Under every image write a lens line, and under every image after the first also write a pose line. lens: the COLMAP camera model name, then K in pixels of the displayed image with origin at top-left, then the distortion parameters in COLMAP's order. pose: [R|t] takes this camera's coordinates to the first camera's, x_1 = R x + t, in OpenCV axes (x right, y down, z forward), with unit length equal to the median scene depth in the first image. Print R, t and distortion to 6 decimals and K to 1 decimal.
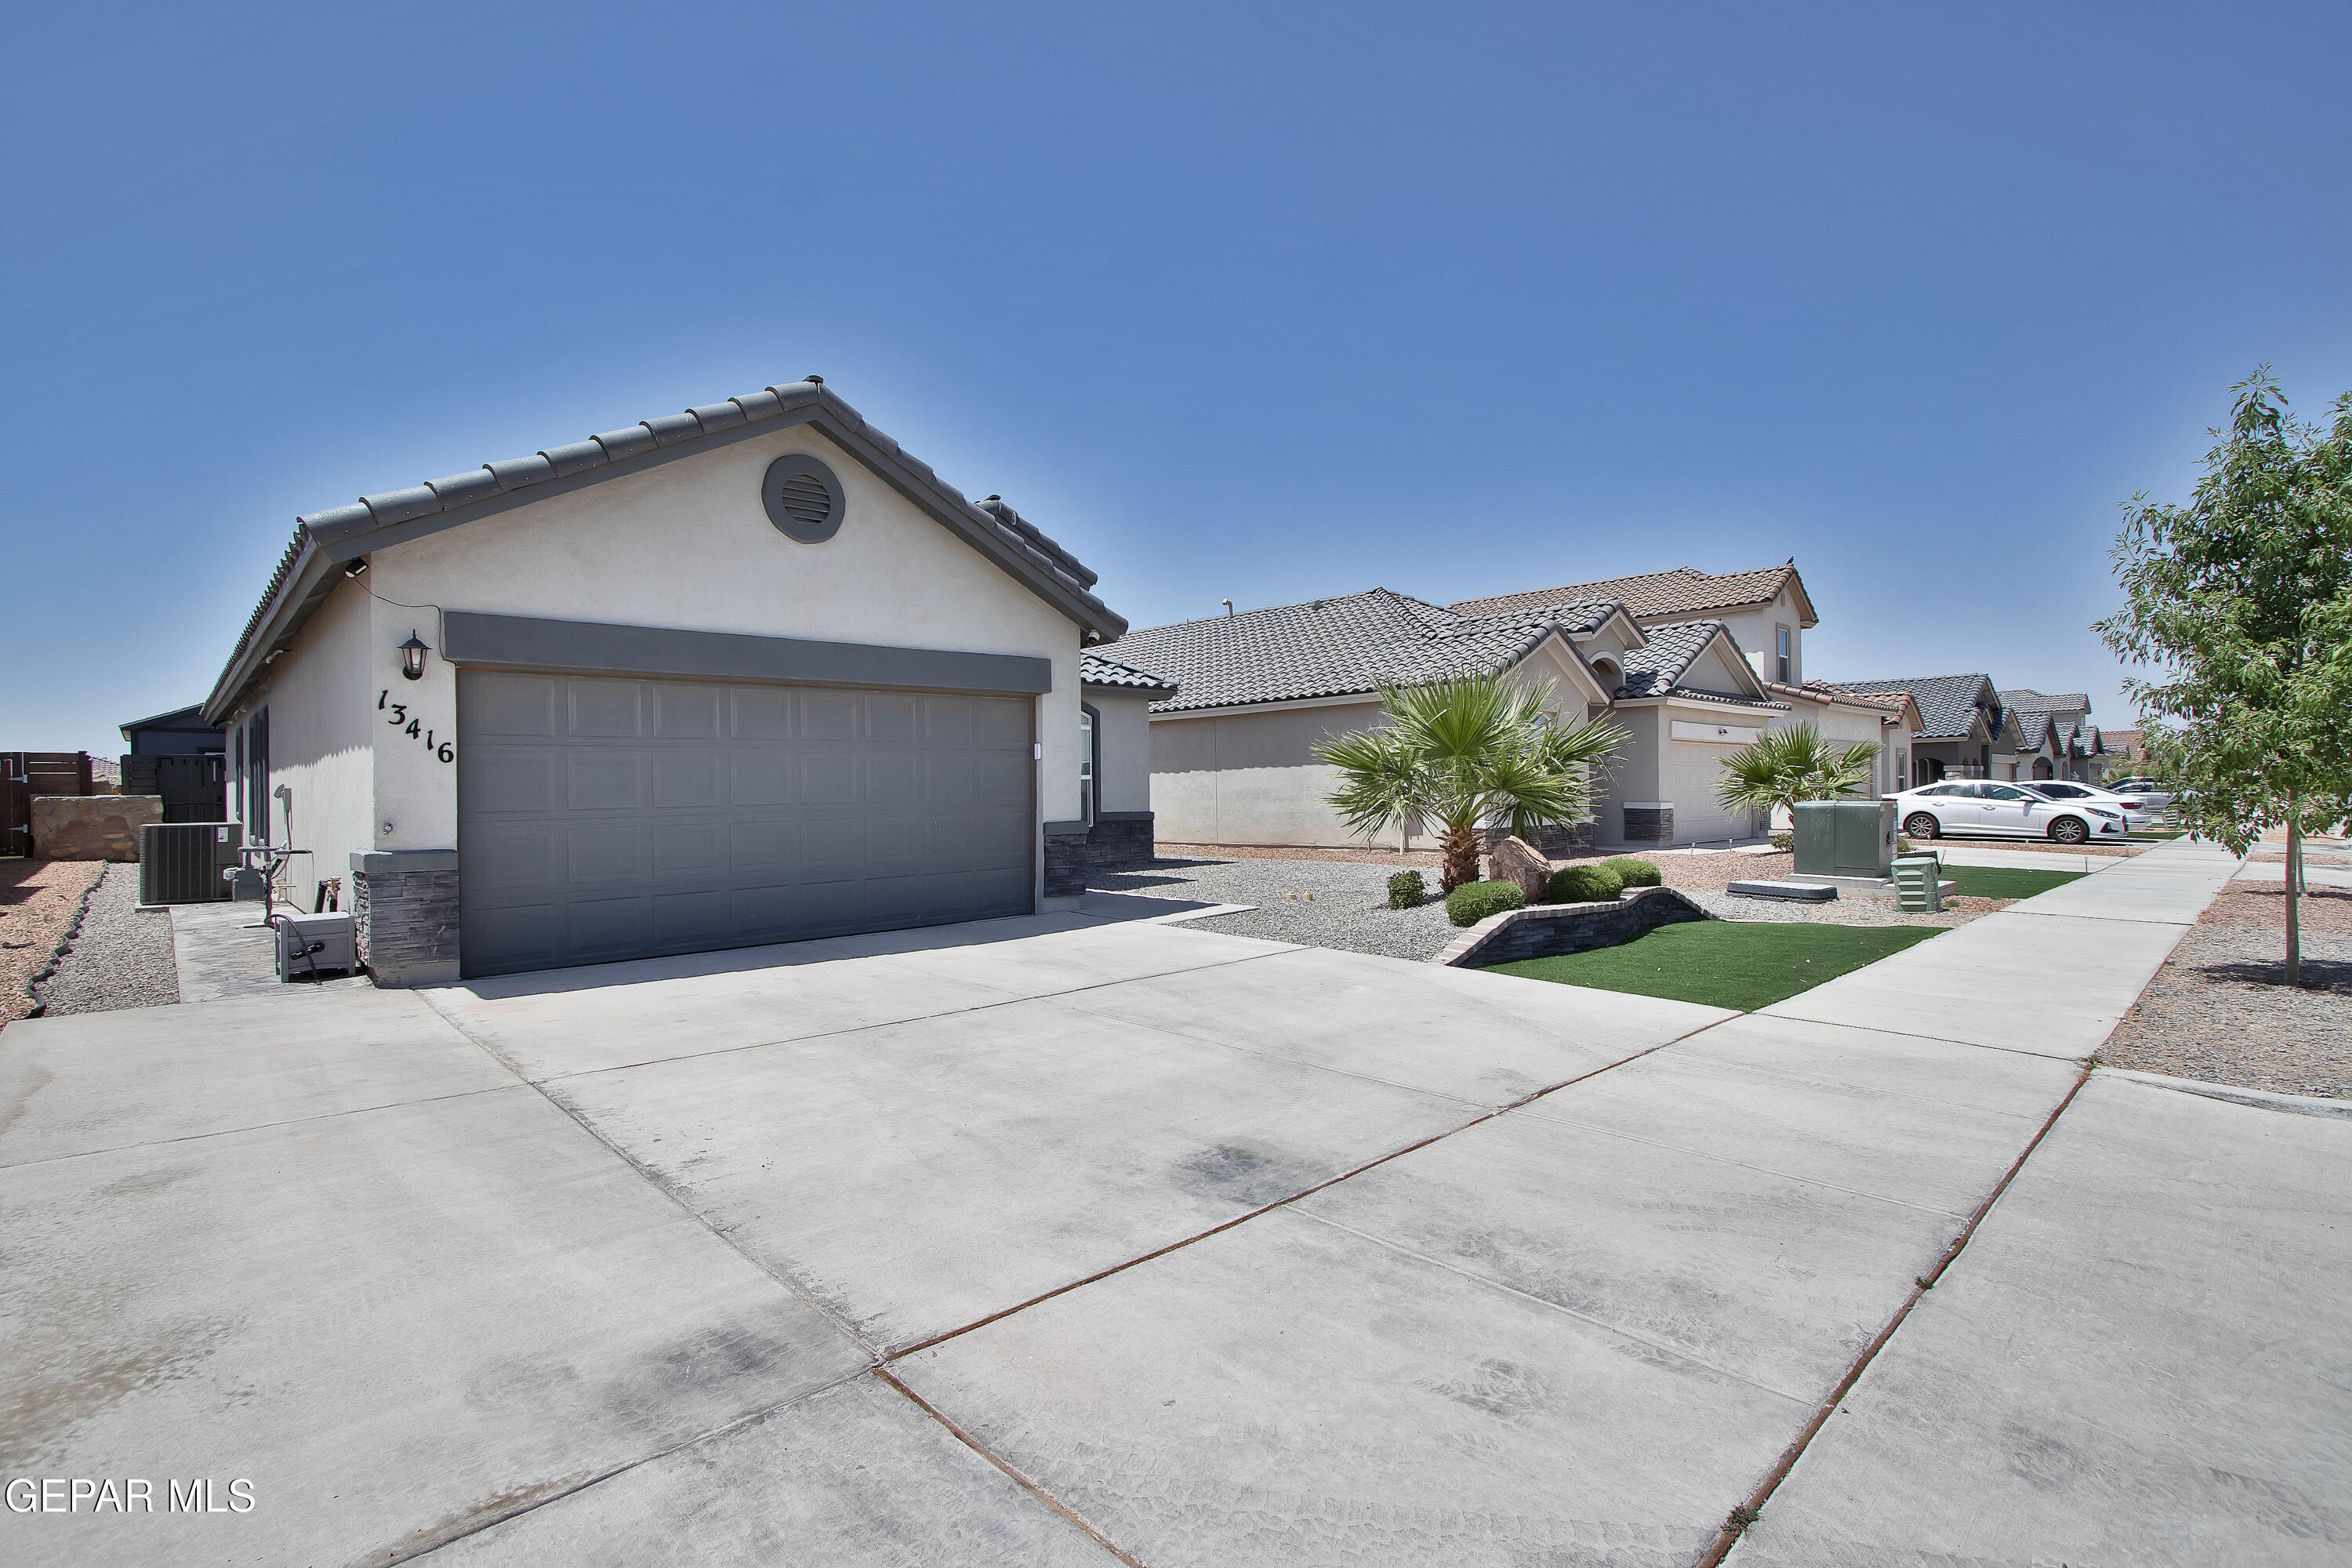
lens RADIAL K [[1088.6, 0, 1160.1], [0, 1088.6, 778.7], [0, 0, 1]] dist [-0.012490, -0.000031]
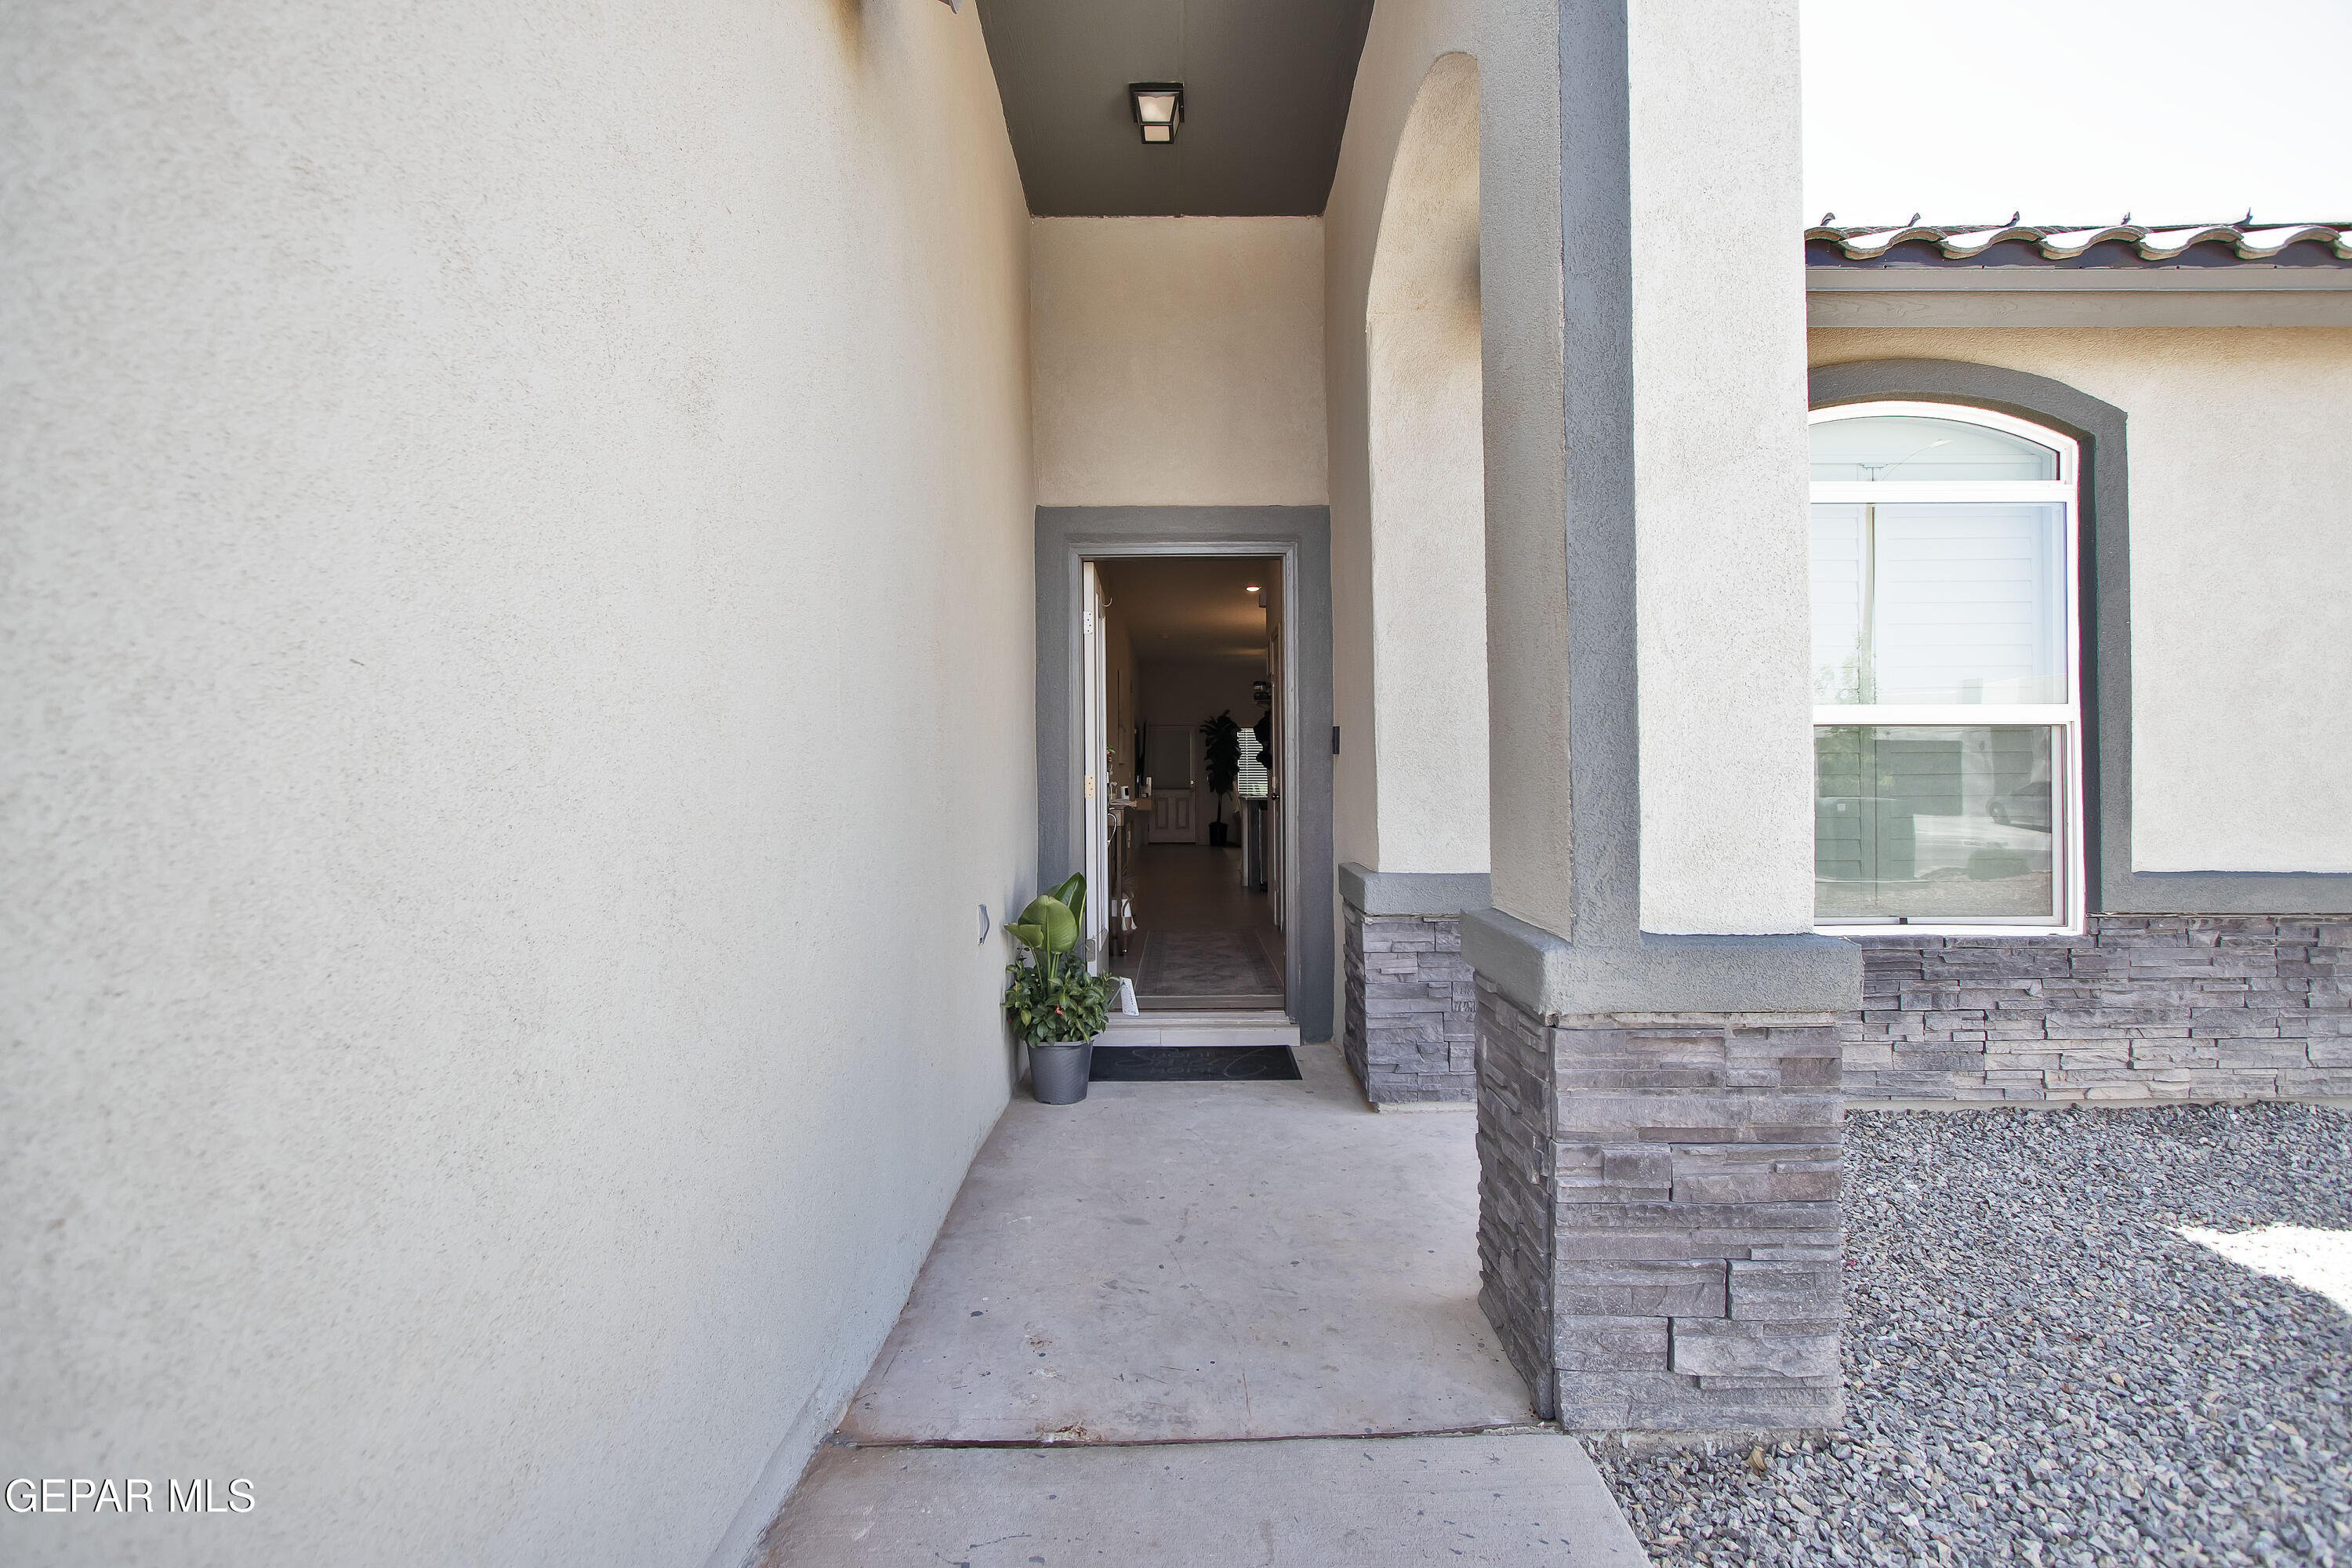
lens RADIAL K [[1088.6, 0, 1160.1], [0, 1088.6, 778.7], [0, 0, 1]] dist [-0.012490, -0.000031]
pose [[0.726407, -0.000463, -0.687264, -0.090050], [0.005597, 0.999971, 0.005242, 0.017720], [0.687242, -0.007654, 0.726389, 1.337963]]
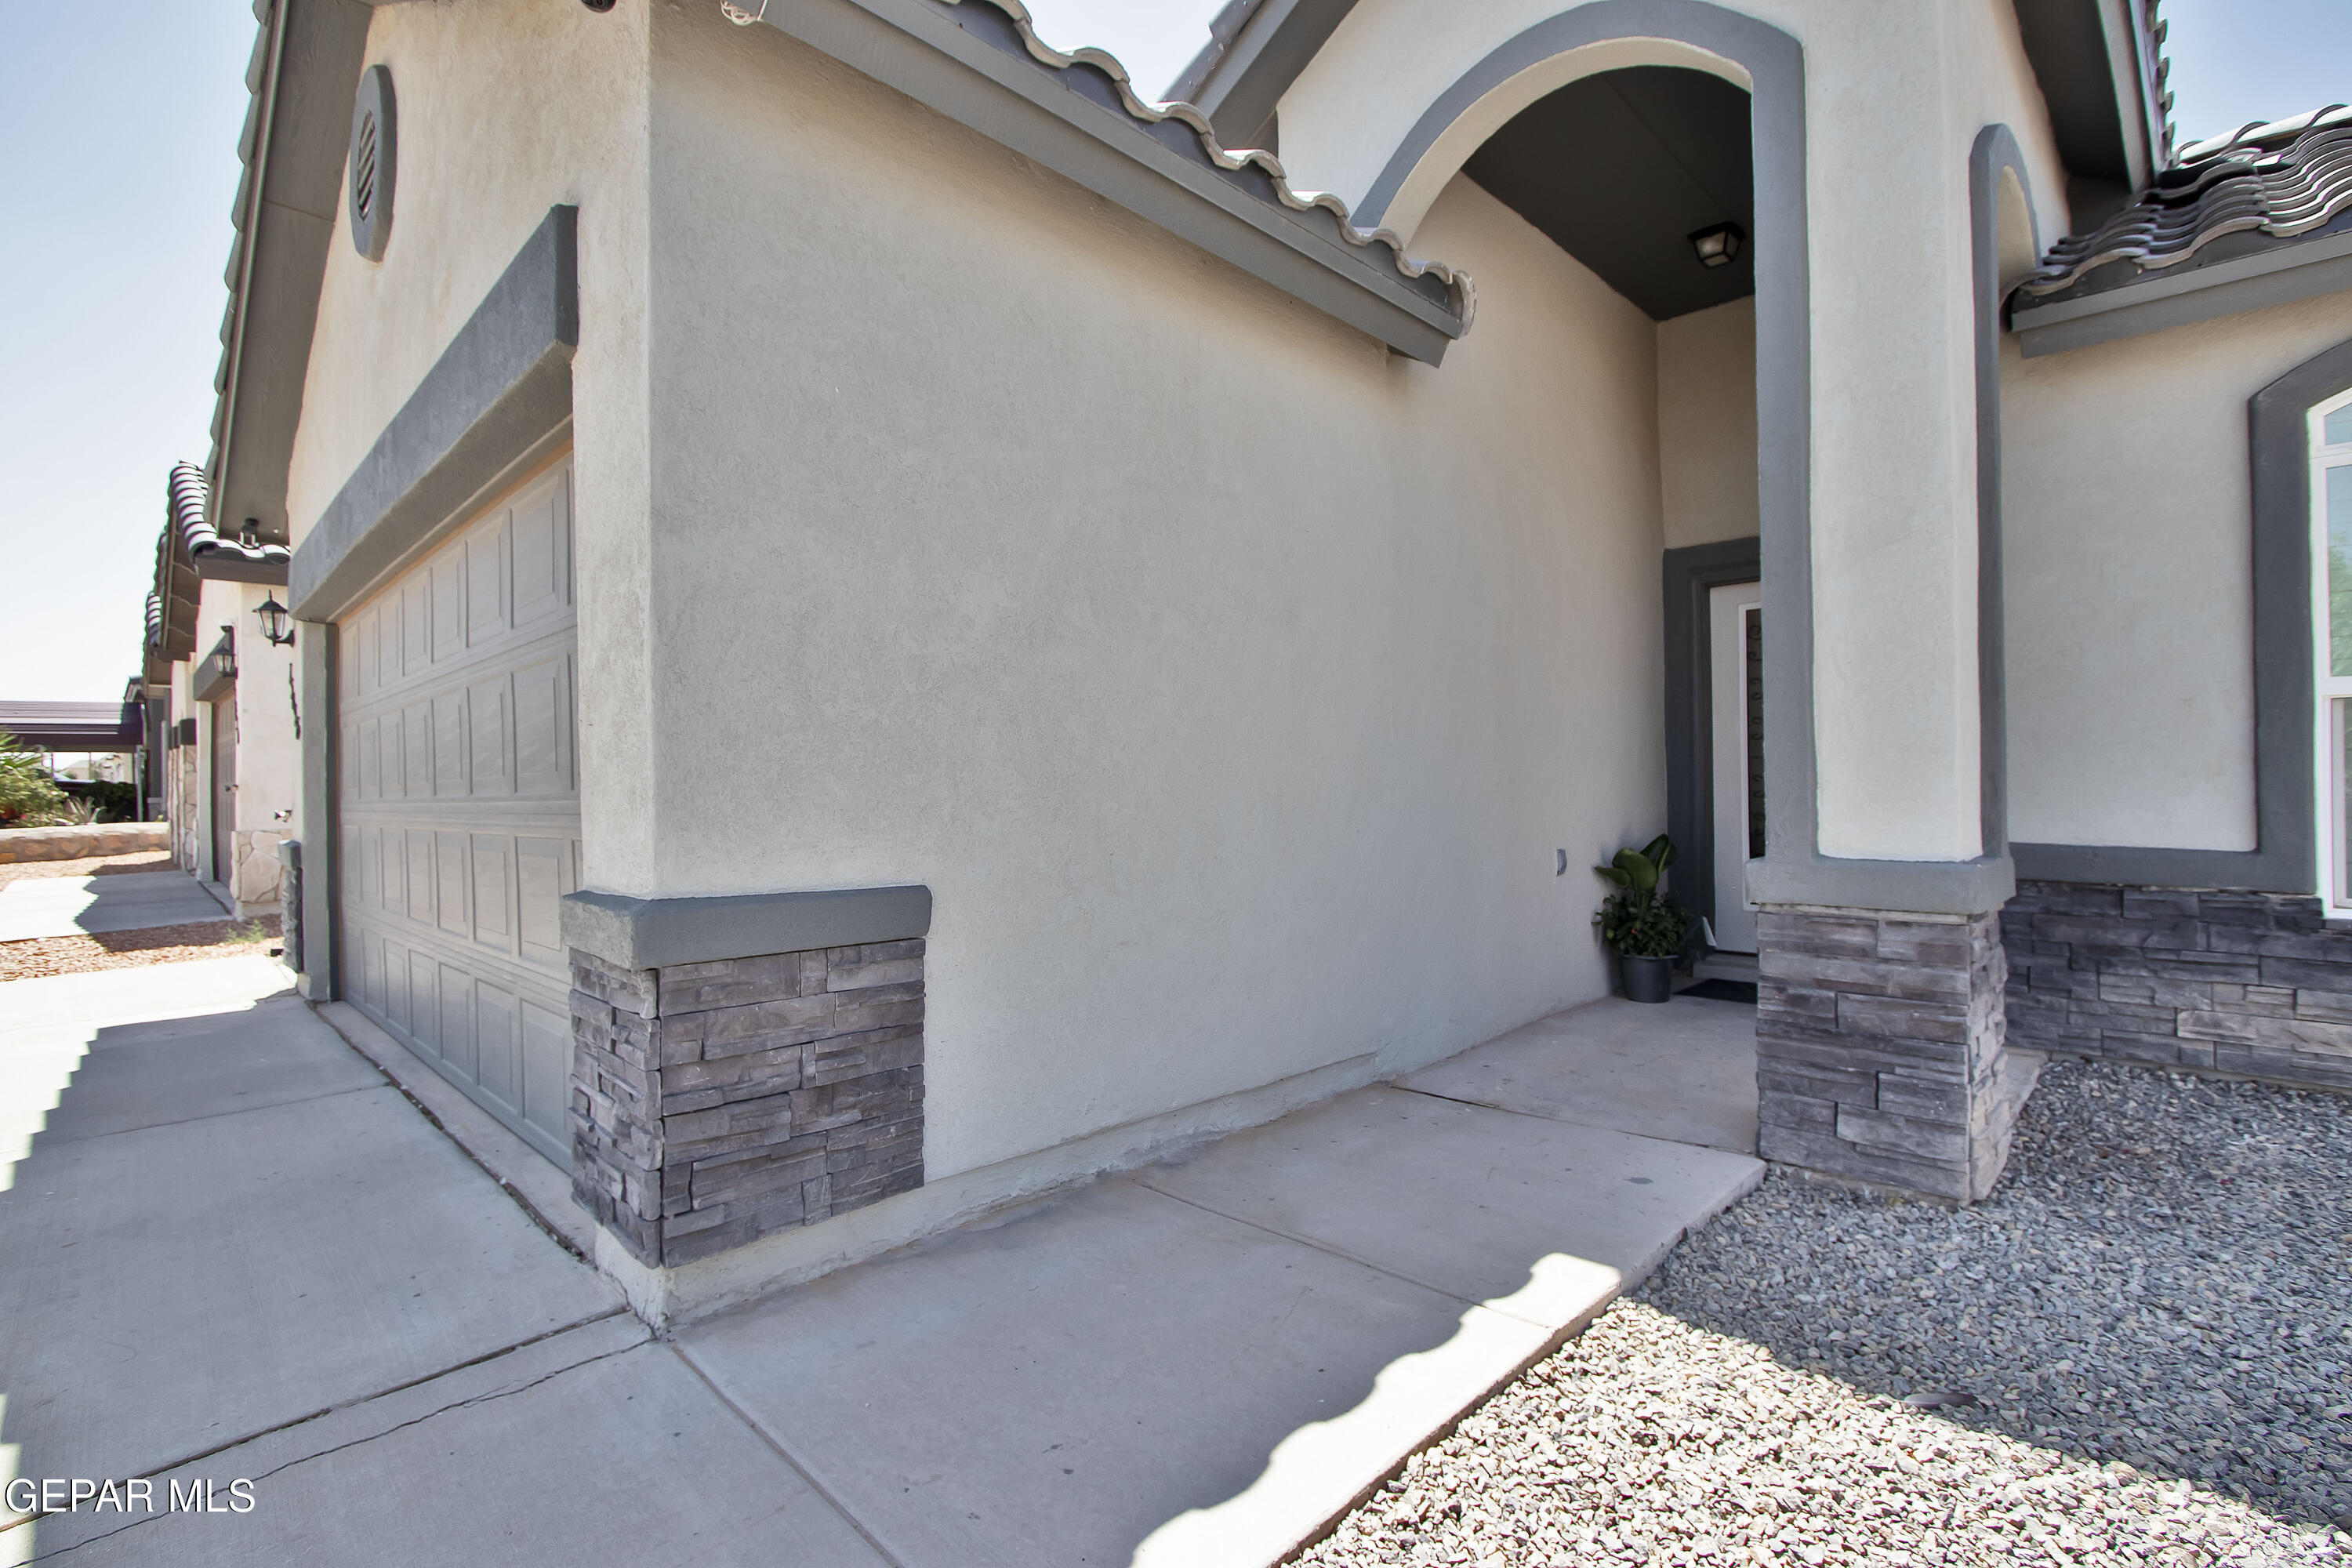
lens RADIAL K [[1088.6, 0, 1160.1], [0, 1088.6, 778.7], [0, 0, 1]] dist [-0.012490, -0.000031]
pose [[0.034396, 0.002034, -0.999406, 0.164818], [0.020628, 0.999783, 0.002744, 0.020840], [0.999195, -0.020711, 0.034347, 1.343814]]
